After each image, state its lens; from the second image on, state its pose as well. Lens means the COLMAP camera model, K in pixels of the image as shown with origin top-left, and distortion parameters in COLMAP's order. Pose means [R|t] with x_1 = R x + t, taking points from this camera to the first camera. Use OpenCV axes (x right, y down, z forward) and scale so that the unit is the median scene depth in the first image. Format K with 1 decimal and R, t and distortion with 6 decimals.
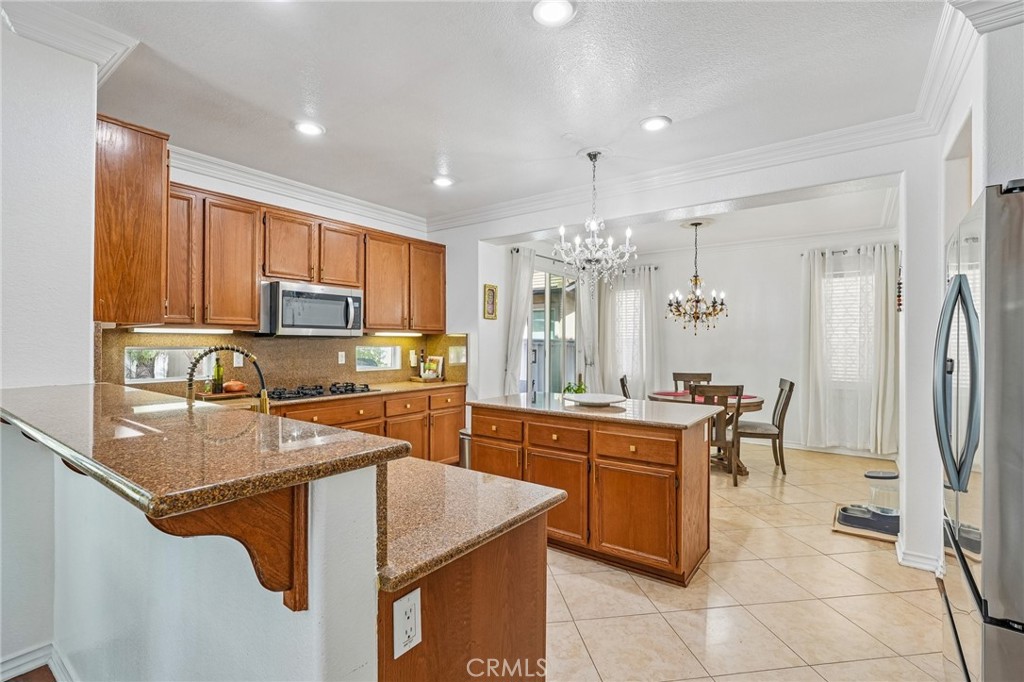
lens RADIAL K [[464.1, 0, 515.4], [0, 464.1, 339.6], [0, 0, 1]] dist [-0.006317, 0.004498]
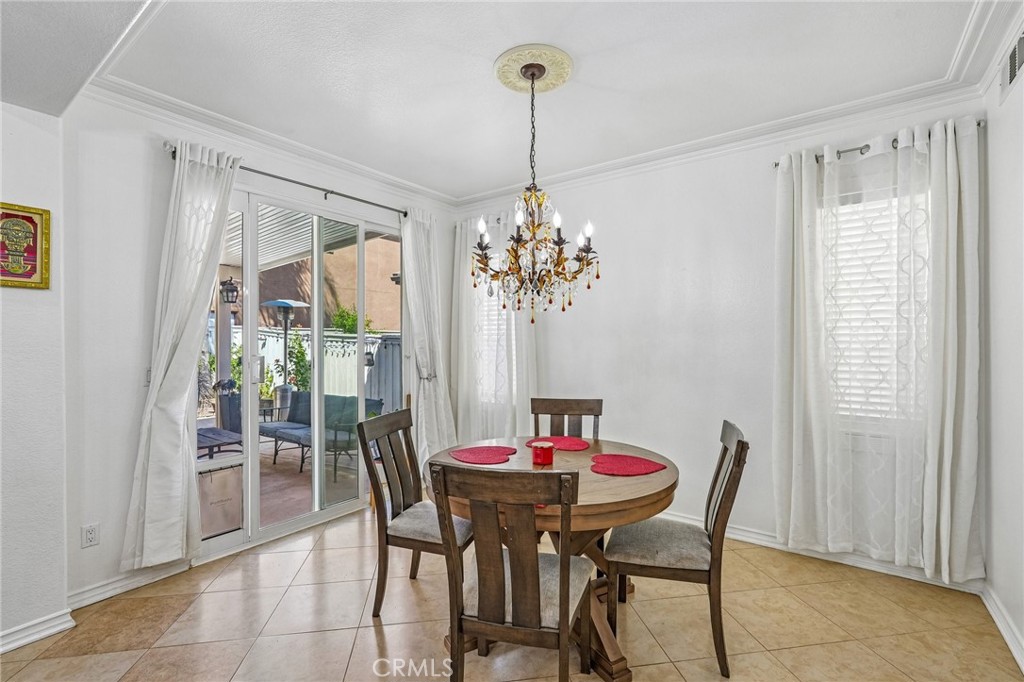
lens RADIAL K [[464.1, 0, 509.5], [0, 464.1, 341.3], [0, 0, 1]] dist [-0.006317, 0.004498]
pose [[0.999948, -0.008004, 0.006328, 0.341946], [0.007972, 0.999955, 0.005095, 0.005212], [-0.006368, -0.005044, 0.999967, 0.525933]]
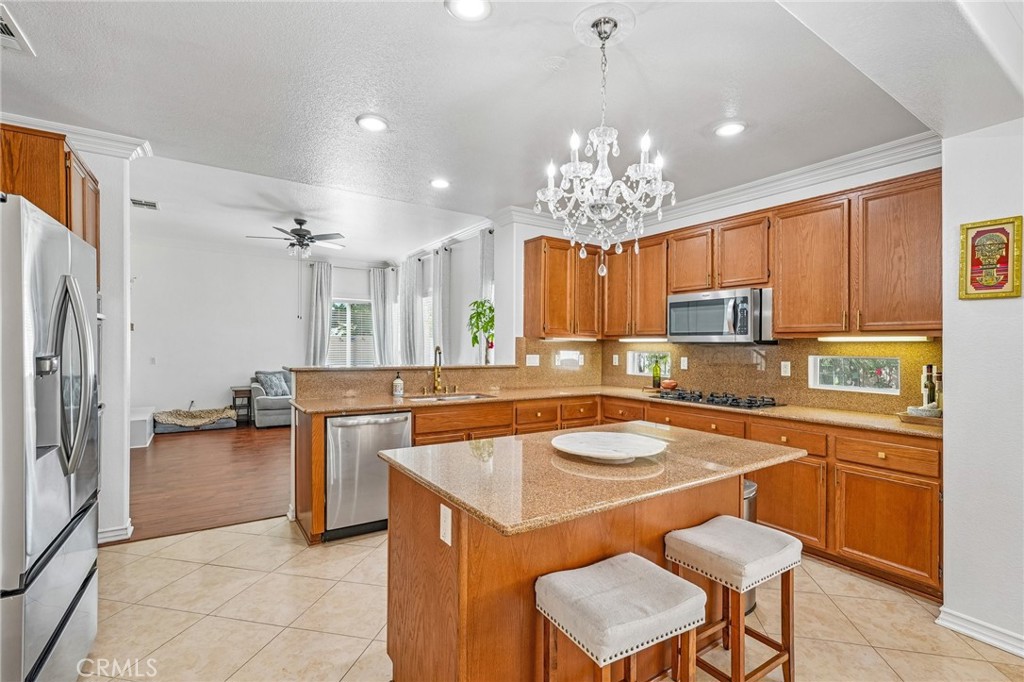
lens RADIAL K [[464.1, 0, 513.2], [0, 464.1, 345.5], [0, 0, 1]] dist [-0.006317, 0.004498]
pose [[-0.342578, -0.007077, -0.939463, 0.462620], [-0.006937, 0.999963, -0.005003, 0.004460], [0.939464, 0.004803, -0.342614, 0.670929]]
